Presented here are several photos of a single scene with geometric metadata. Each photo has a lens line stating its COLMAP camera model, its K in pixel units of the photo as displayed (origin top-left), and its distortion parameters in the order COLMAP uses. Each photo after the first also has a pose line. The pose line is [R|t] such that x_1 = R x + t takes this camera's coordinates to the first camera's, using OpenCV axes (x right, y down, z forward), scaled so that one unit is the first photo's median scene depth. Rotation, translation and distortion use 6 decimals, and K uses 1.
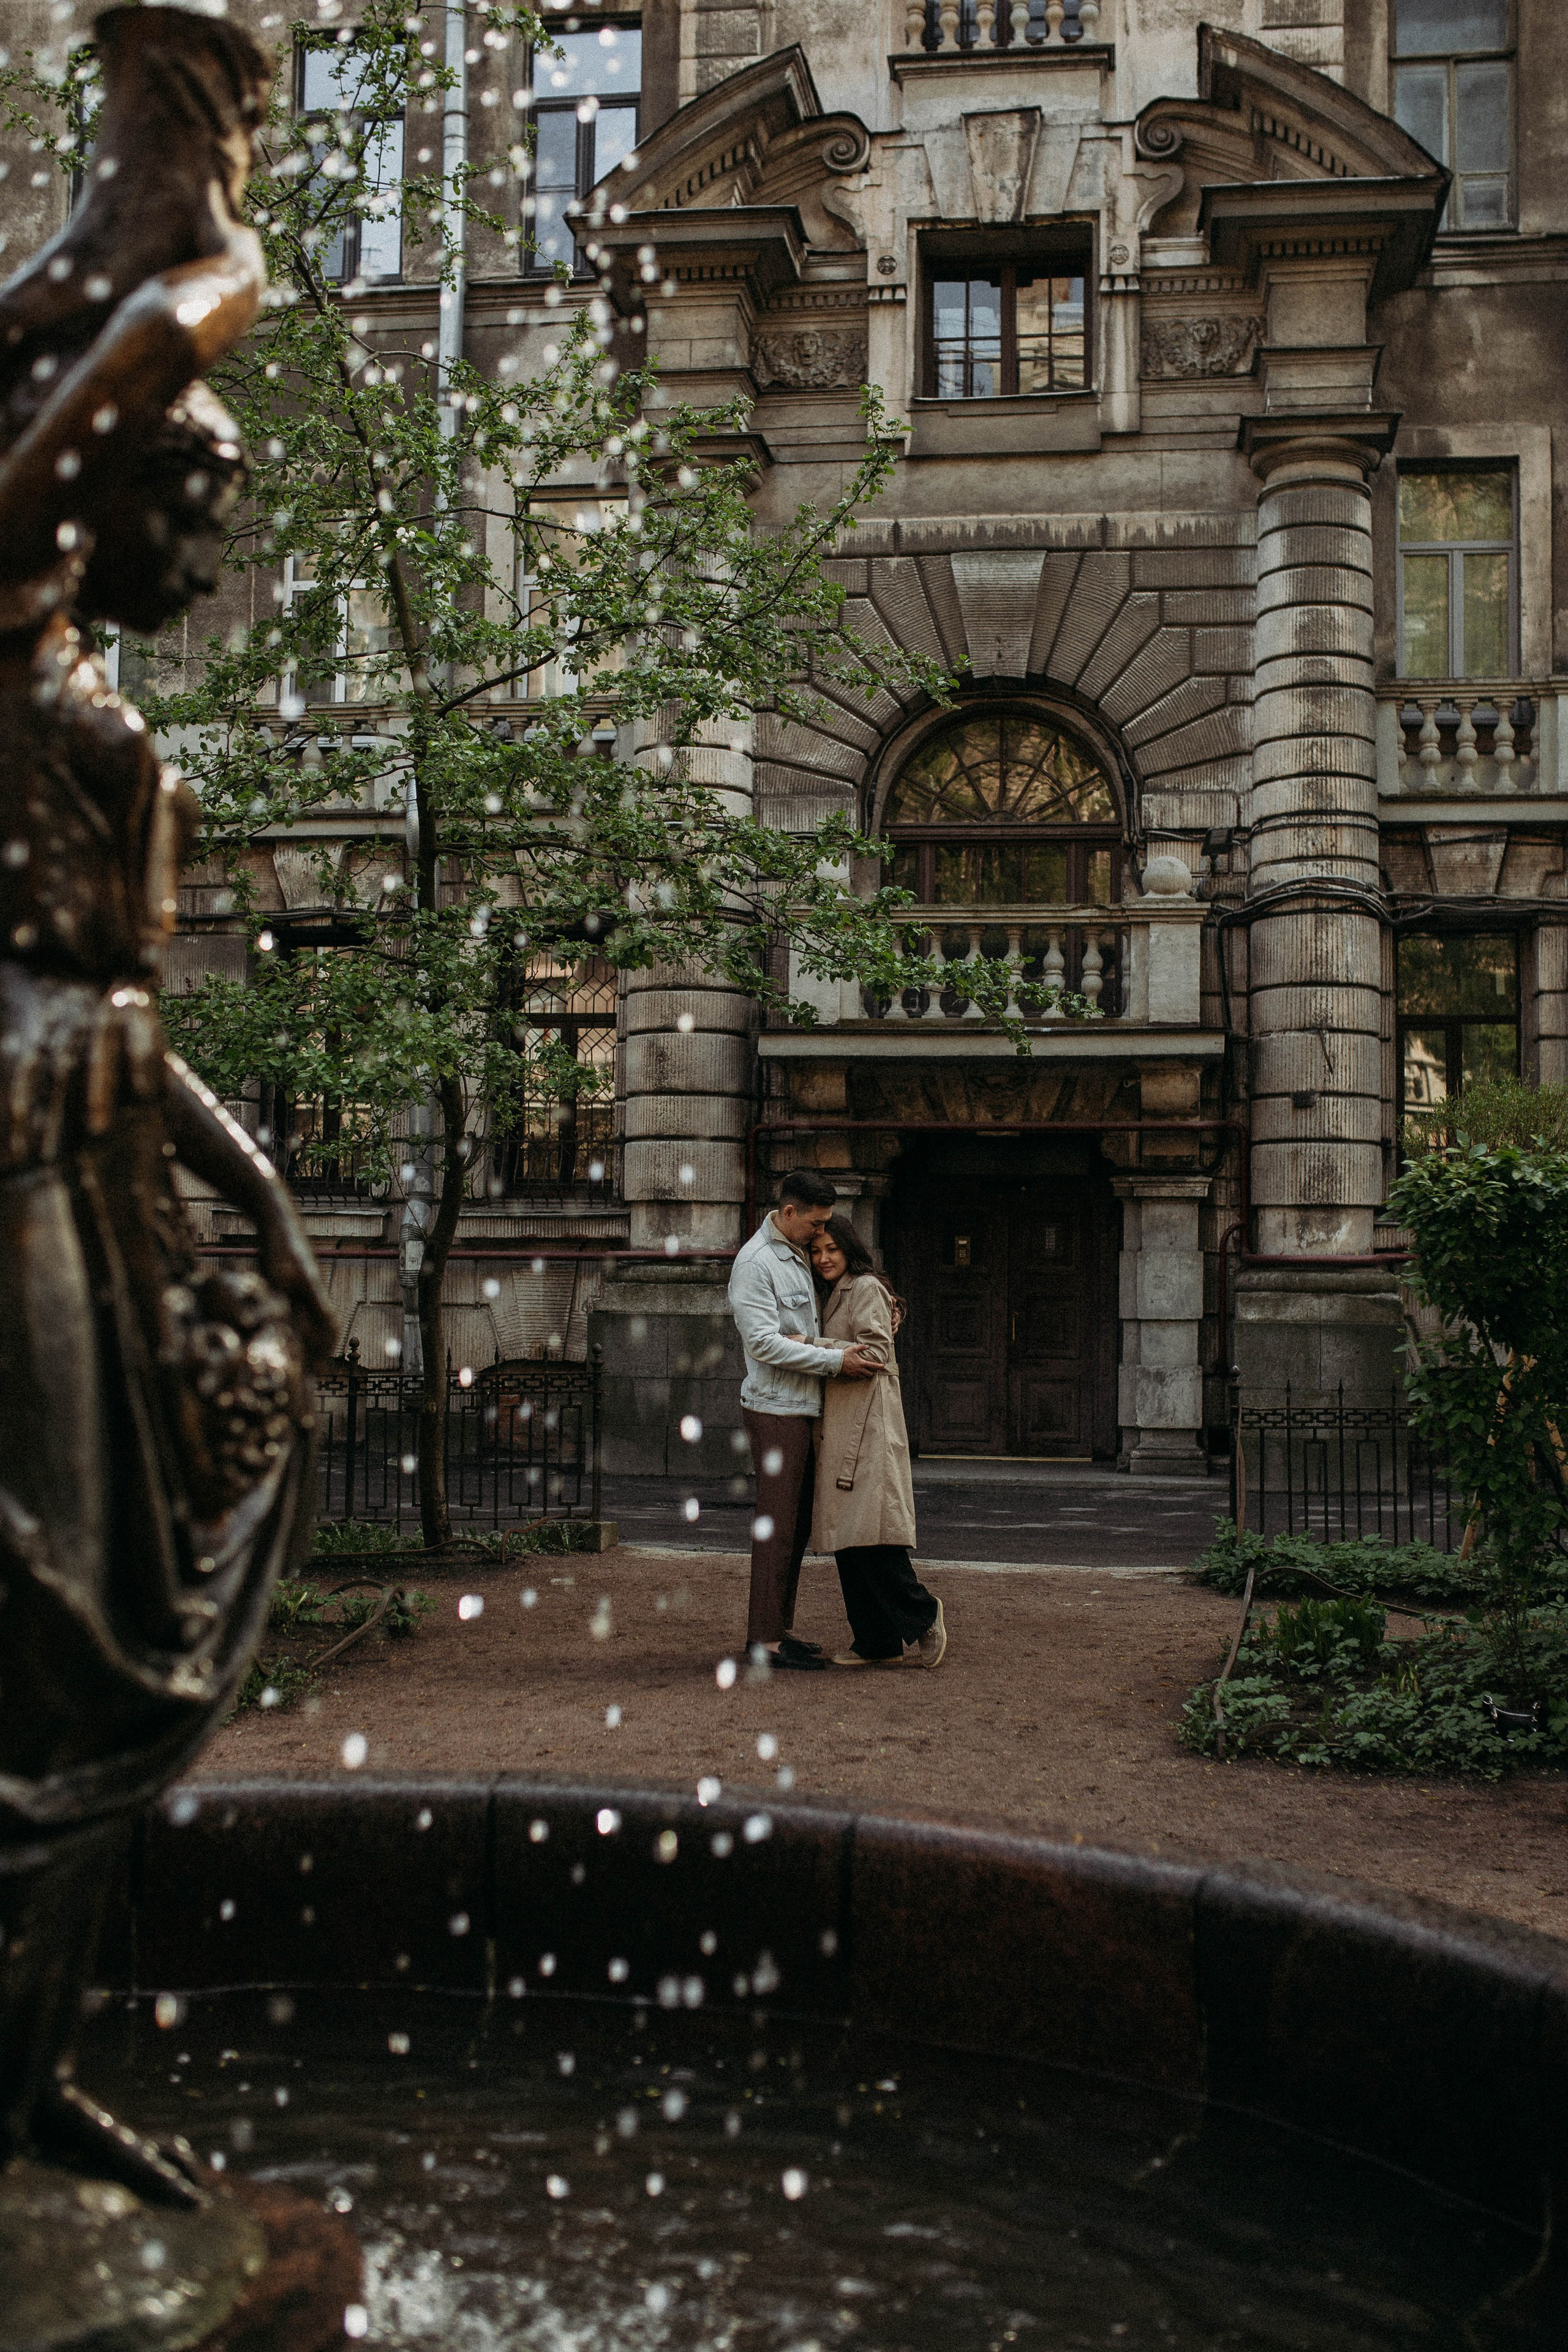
lens RADIAL K [[2501.3, 0, 838.3], [0, 2501.3, 1148.4], [0, 0, 1]] dist [-0.072885, 0.111049]
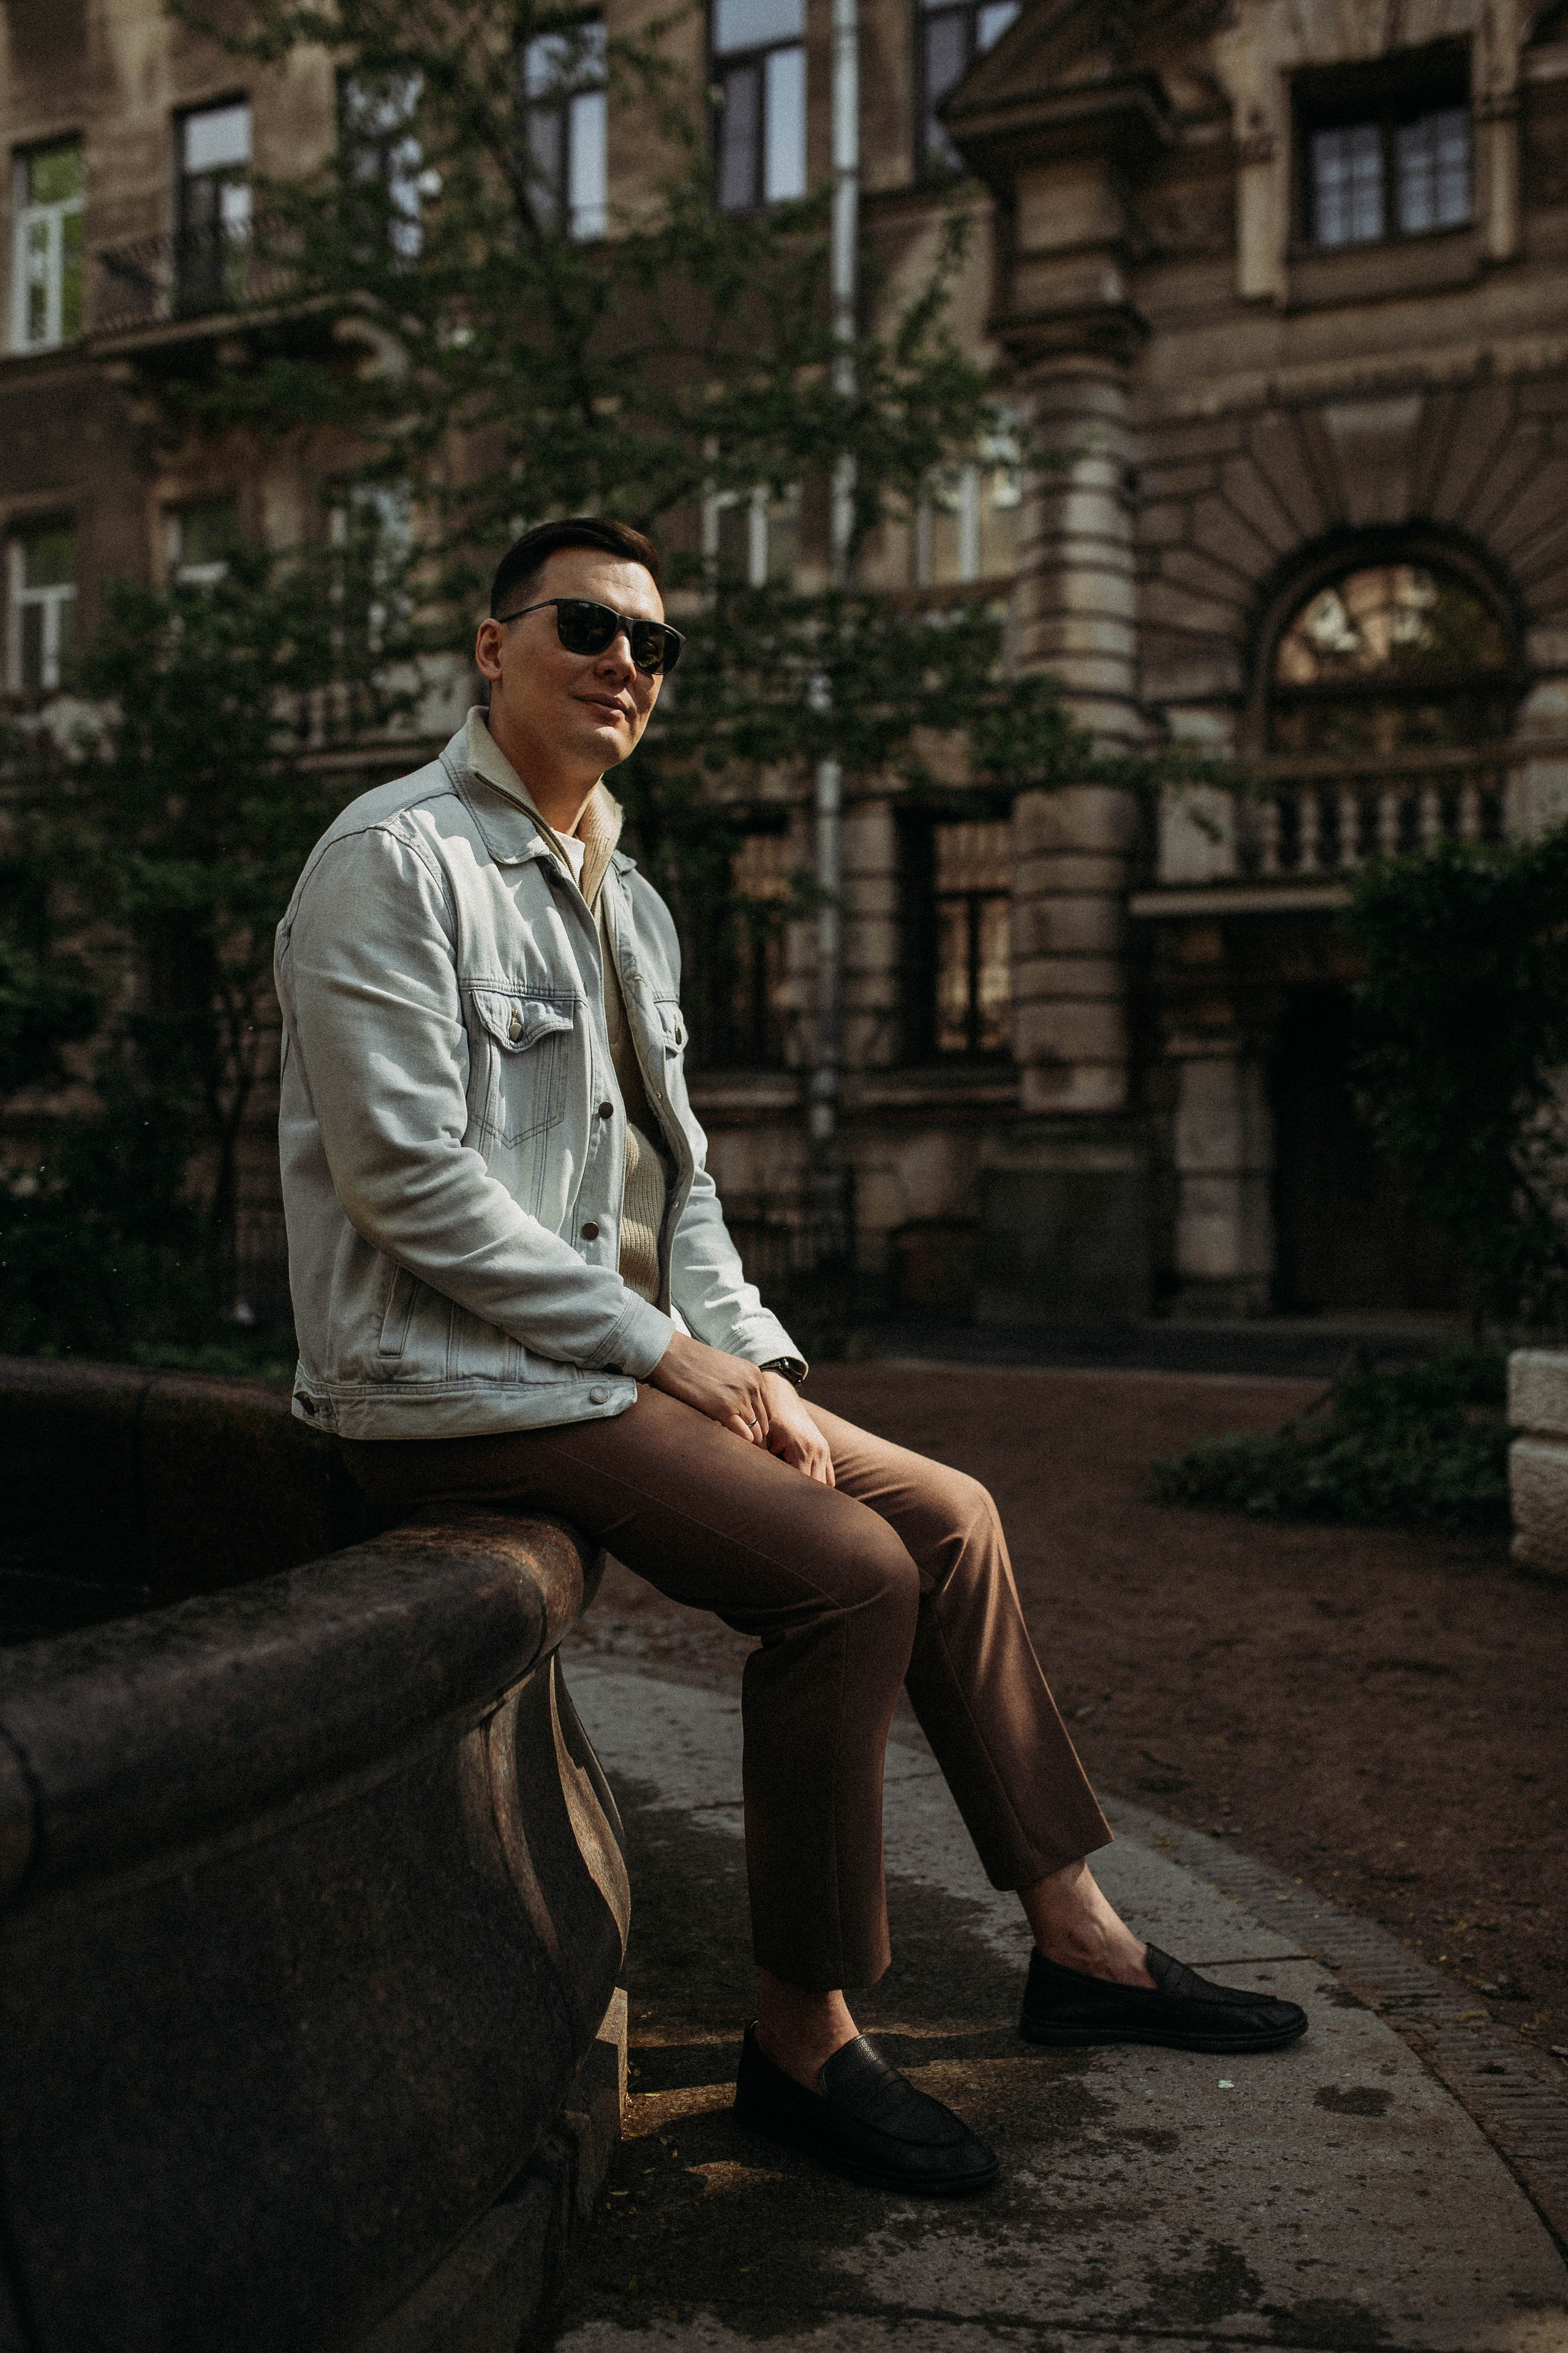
lens RADIAL K [[2349.9, 0, 783.0], [0, 2349.9, 1141.9], [0, 0, 1]] dist [-0.054133, 0.081282]
pose [[0.957374, -0.014727, -0.288475, 0.104347], [0.021269, 0.999583, 0.019554, 0.033243], [0.288067, -0.024856, 0.957288, 0.039975]]
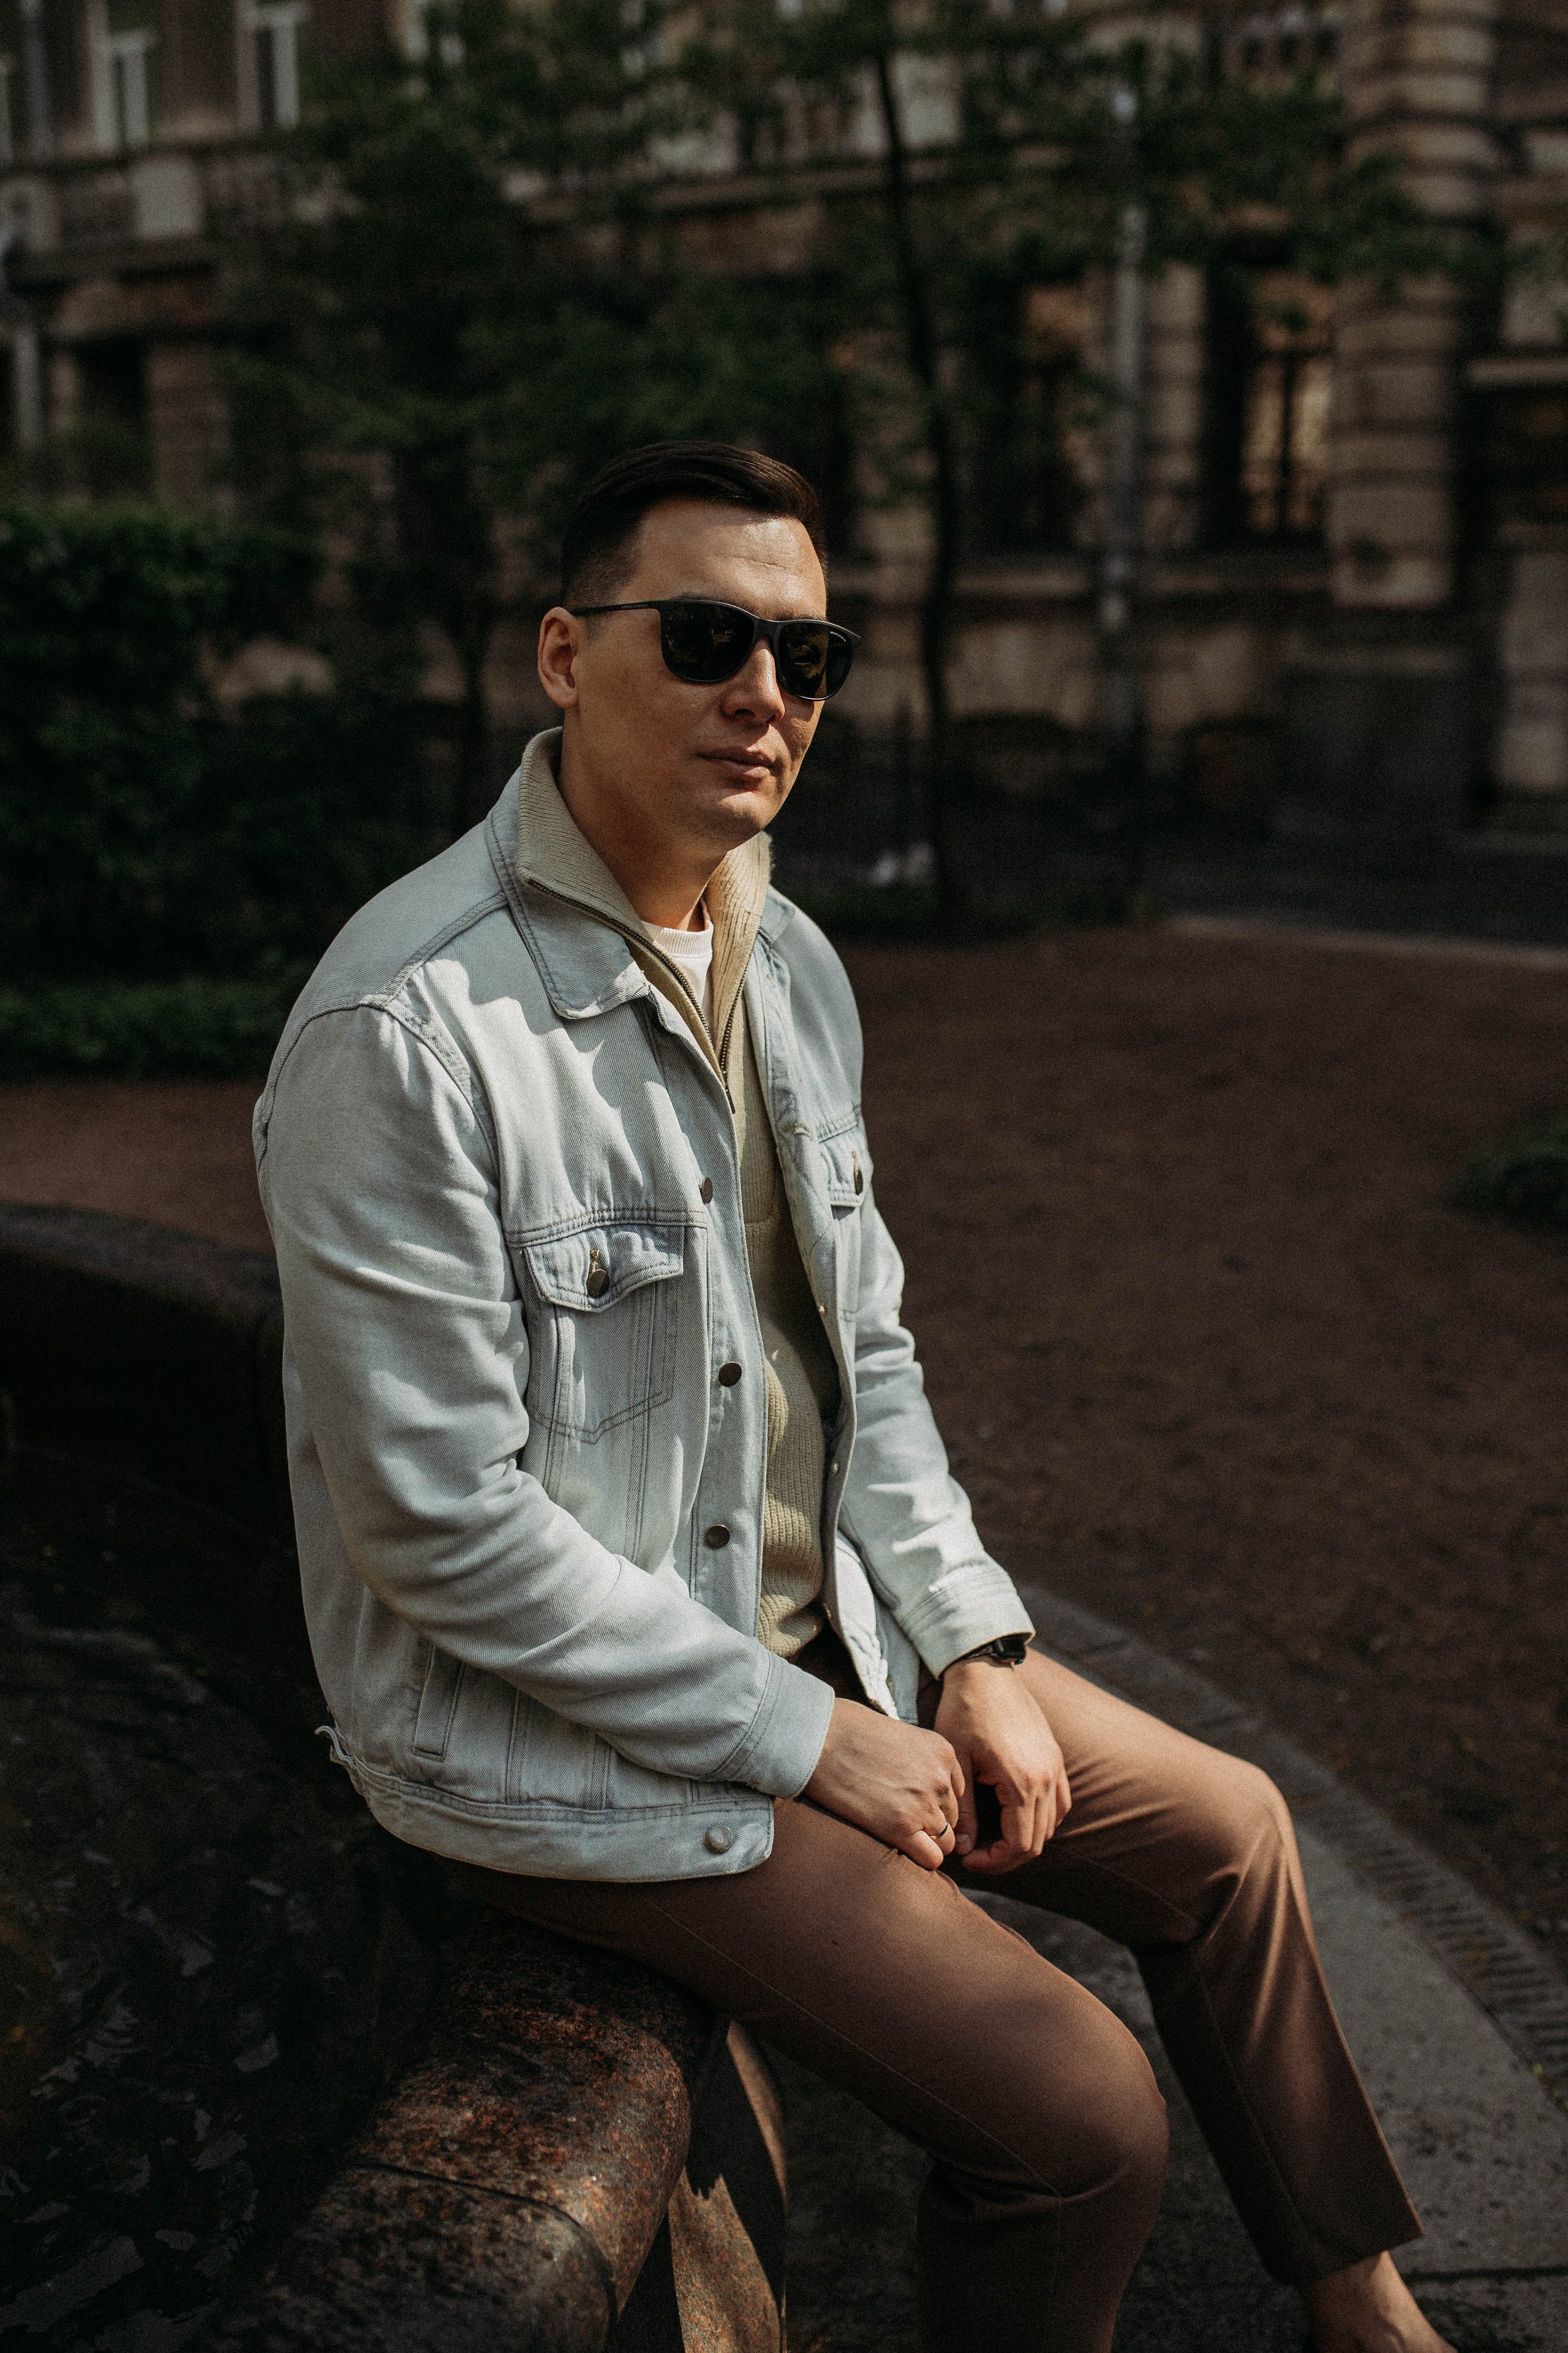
lens RADIAL K [[2327.9, 0, 795.1], [0, 2327.9, 1179.9], [0, 0, 1]] dist [-0.047291, 0.025119]
pose [[0.916770, 0.082405, -0.390823, 0.093316], [0.030941, 0.960893, 0.275185, 0.002840], [0.398216, -0.264373, 0.878368, 0.086905]]
